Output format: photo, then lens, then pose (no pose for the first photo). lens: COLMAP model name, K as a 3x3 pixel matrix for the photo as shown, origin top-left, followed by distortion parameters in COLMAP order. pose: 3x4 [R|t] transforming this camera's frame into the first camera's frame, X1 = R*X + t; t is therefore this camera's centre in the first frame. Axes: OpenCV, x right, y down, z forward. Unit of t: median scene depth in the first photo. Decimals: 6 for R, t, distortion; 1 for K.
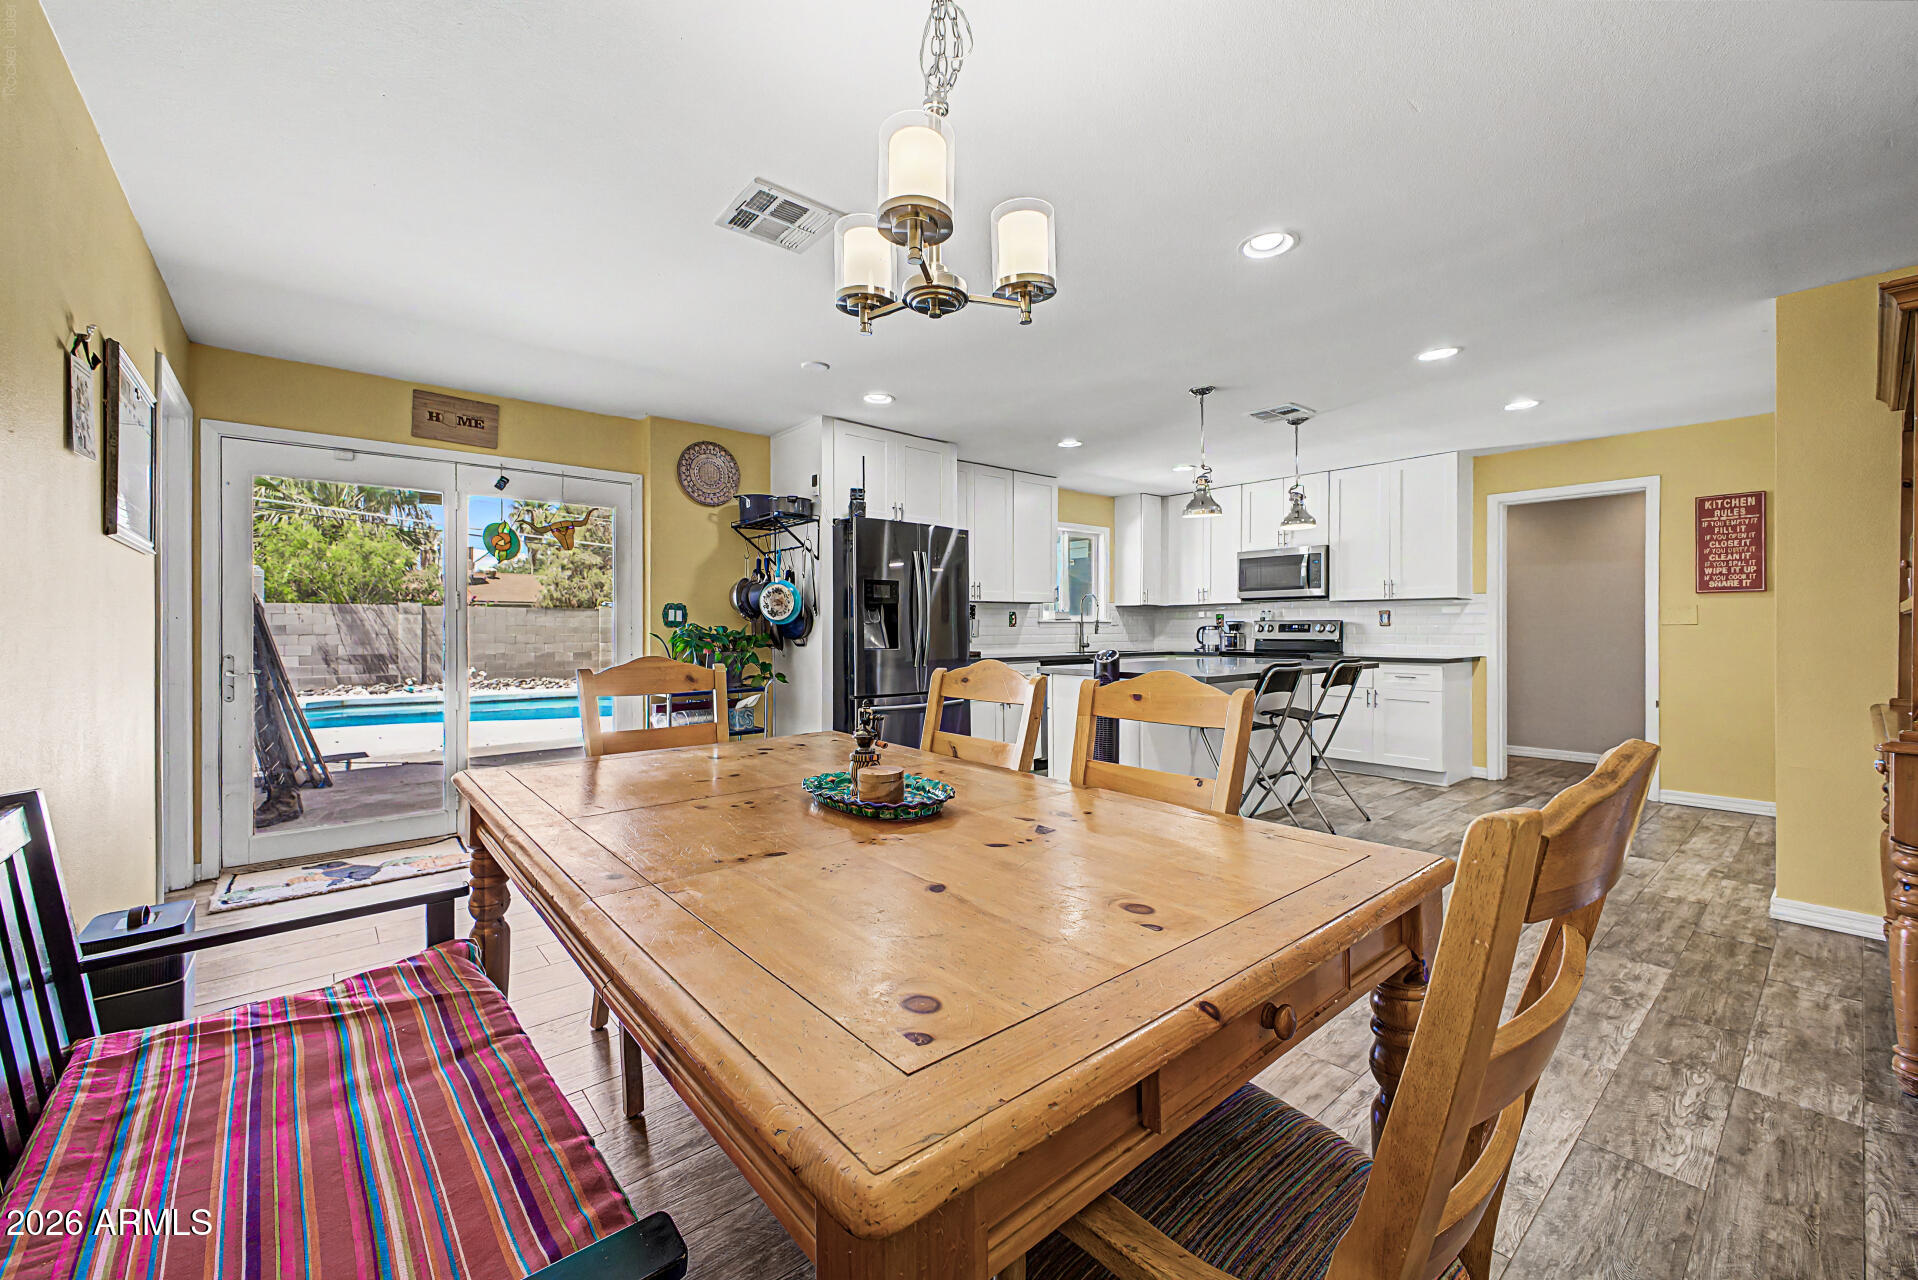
lens RADIAL K [[759.6, 0, 958.0], [0, 759.6, 627.7], [0, 0, 1]] dist [0.024089, -0.007555]
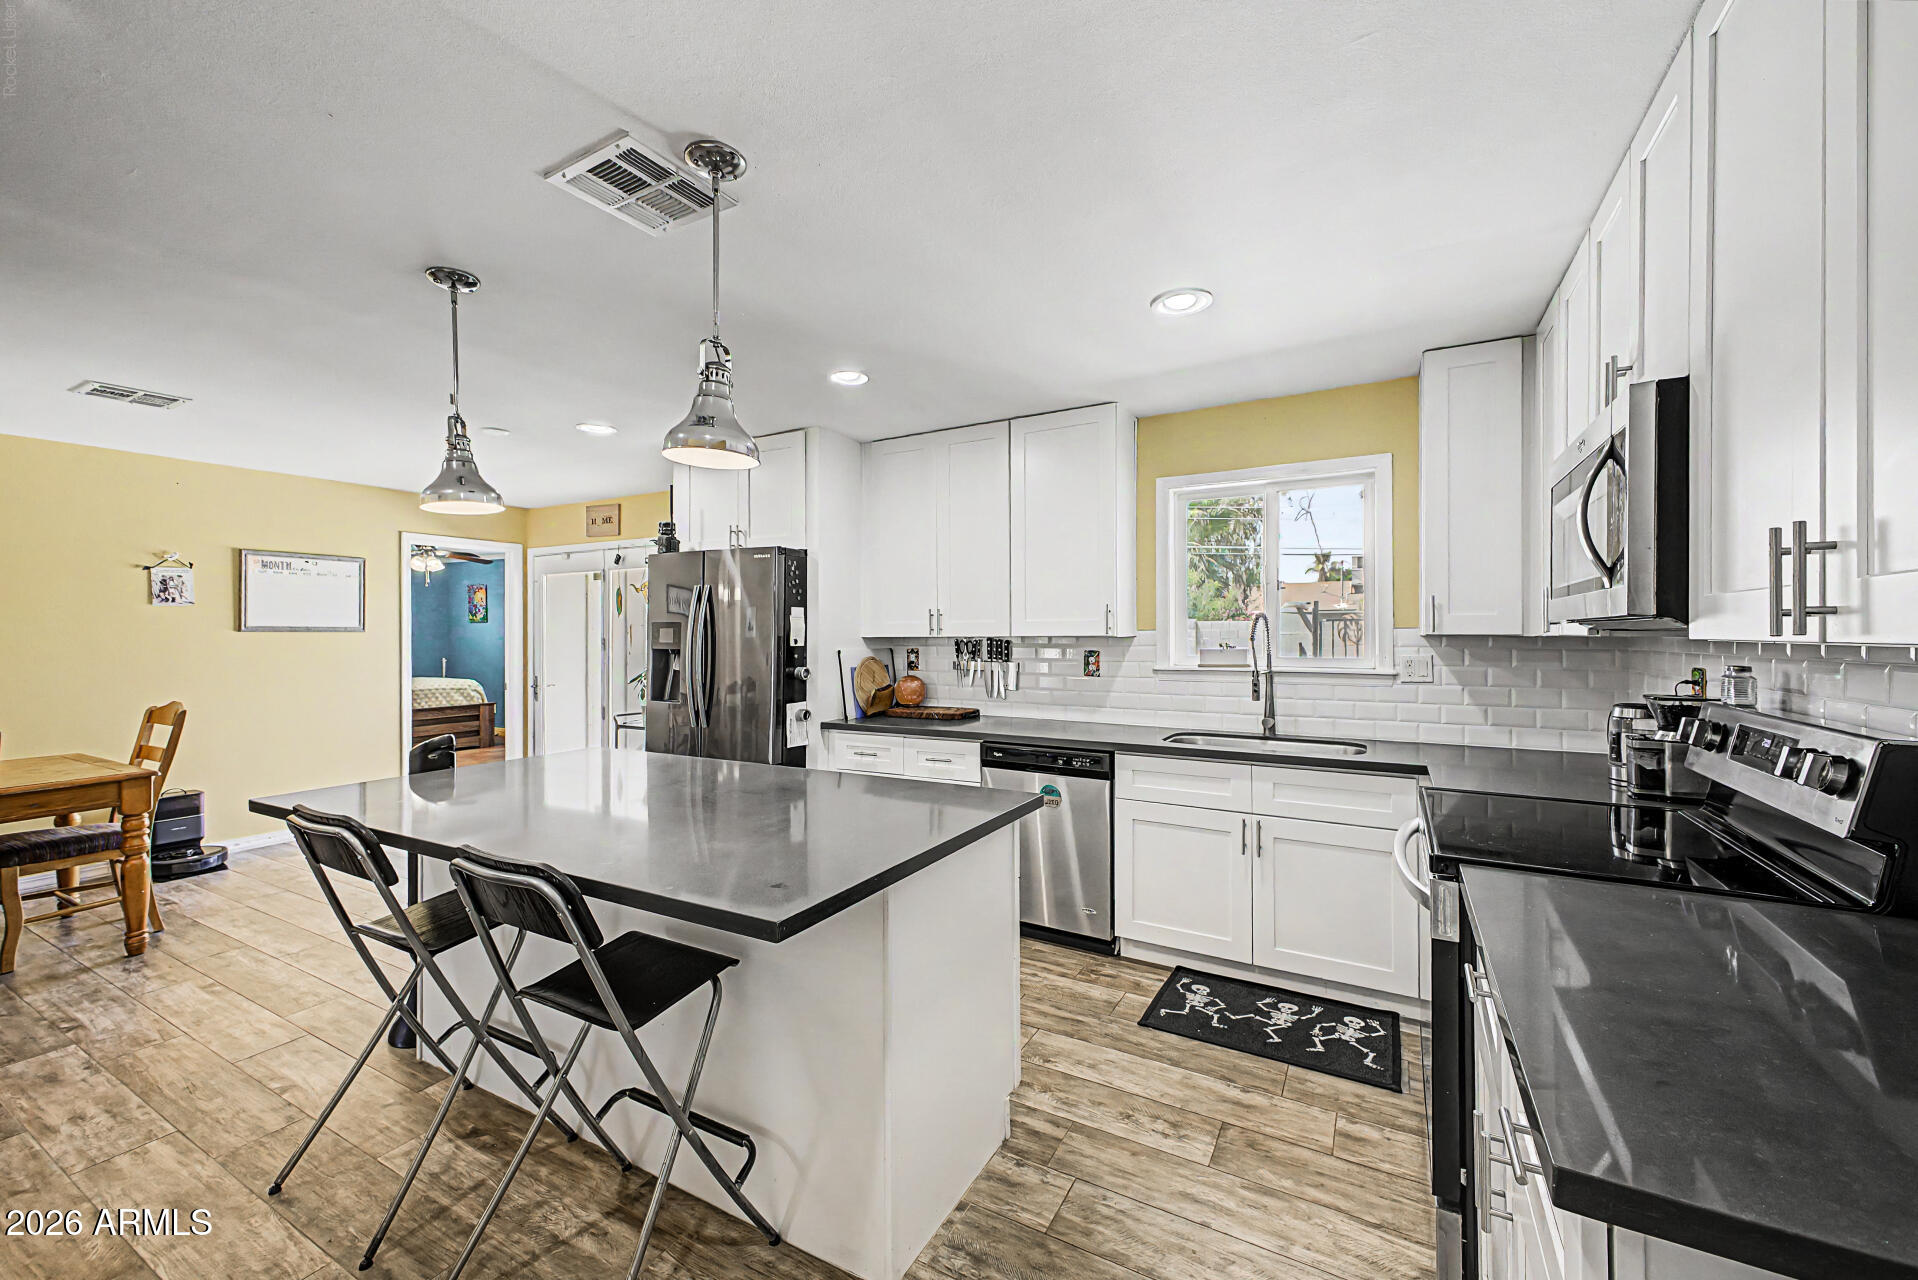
lens RADIAL K [[756.9, 0, 961.5], [0, 756.9, 633.6], [0, 0, 1]] dist [0.001152, 0.000288]
pose [[0.354358, 0.002250, -0.935107, 0.681139], [0.002809, 0.999990, 0.003471, -0.042550], [0.935106, -0.003857, 0.354348, 0.822311]]
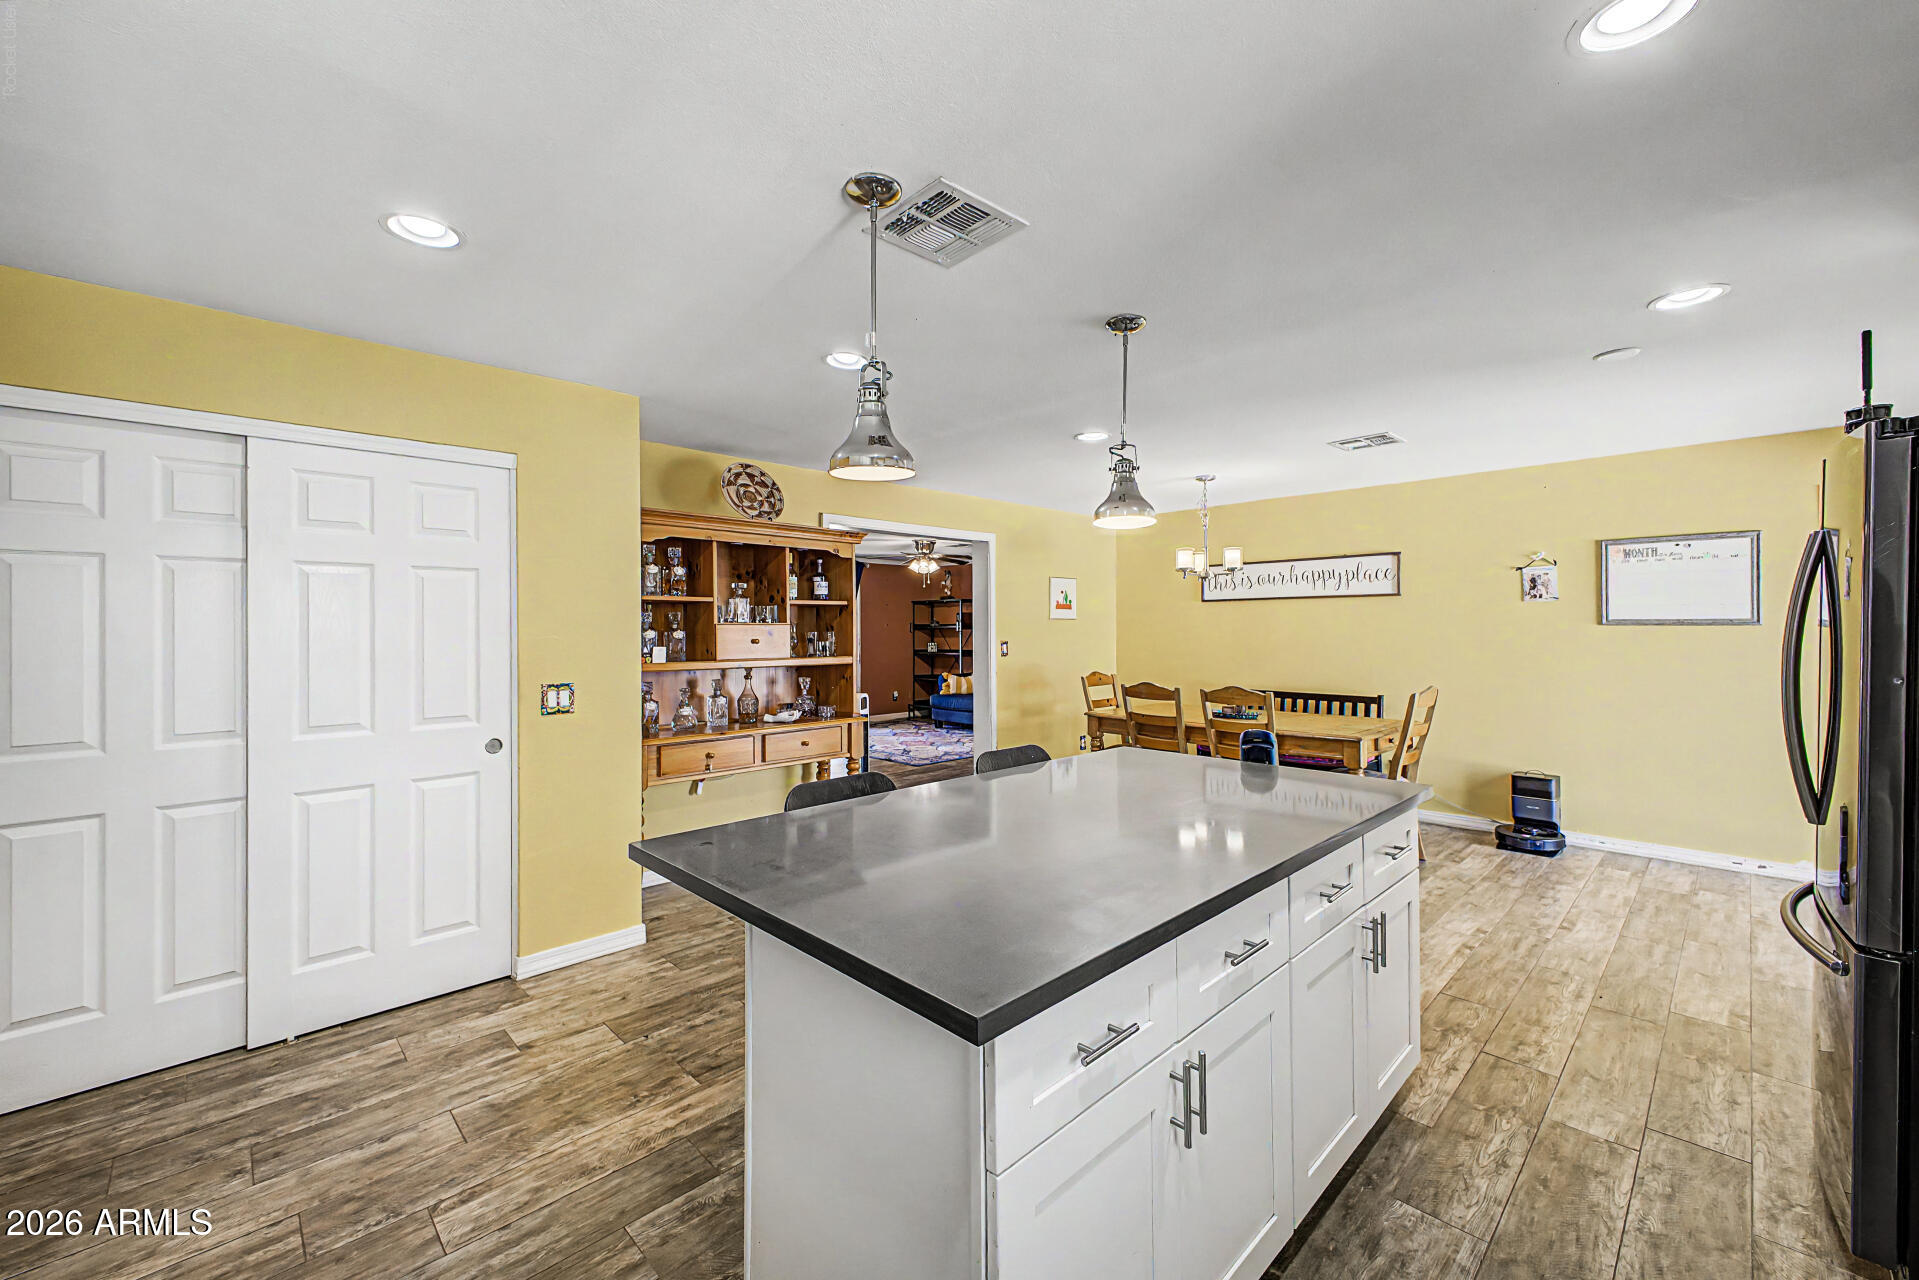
lens RADIAL K [[760.0, 0, 958.5], [0, 760.0, 627.7], [0, 0, 1]] dist [0.024089, -0.007555]
pose [[-0.997465, 0.005508, -0.070942, 0.360463], [0.005687, 0.999981, -0.002320, -0.043572], [0.070928, -0.002718, -0.997478, 1.157309]]
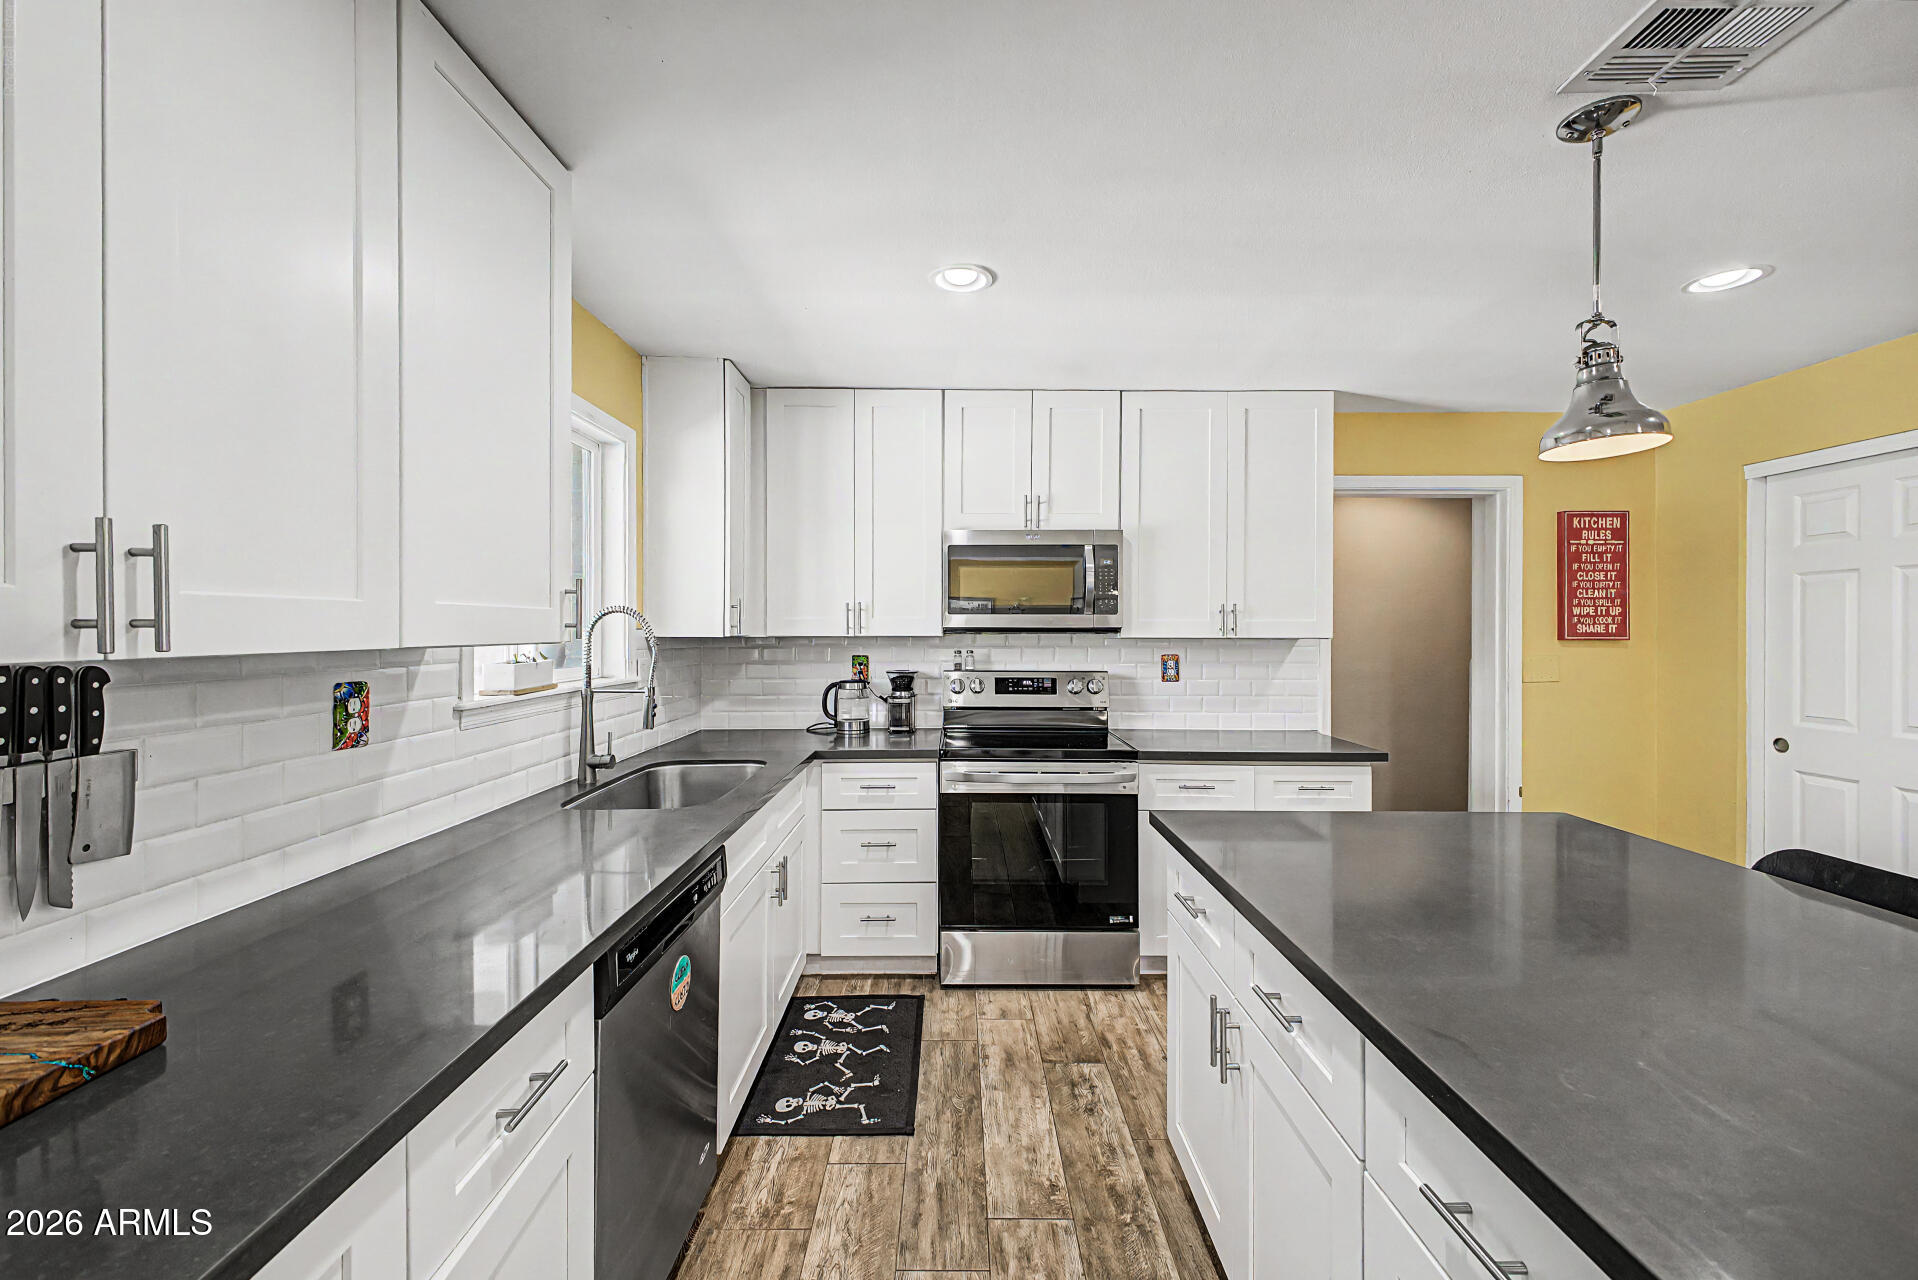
lens RADIAL K [[754.0, 0, 955.1], [0, 754.0, 633.7], [0, 0, 1]] dist [0.033255, -0.015086]
pose [[0.643460, 0.000294, 0.765480, 0.015087], [-0.004111, 0.999987, 0.003071, -0.043690], [-0.765469, -0.005123, 0.643452, 0.836709]]
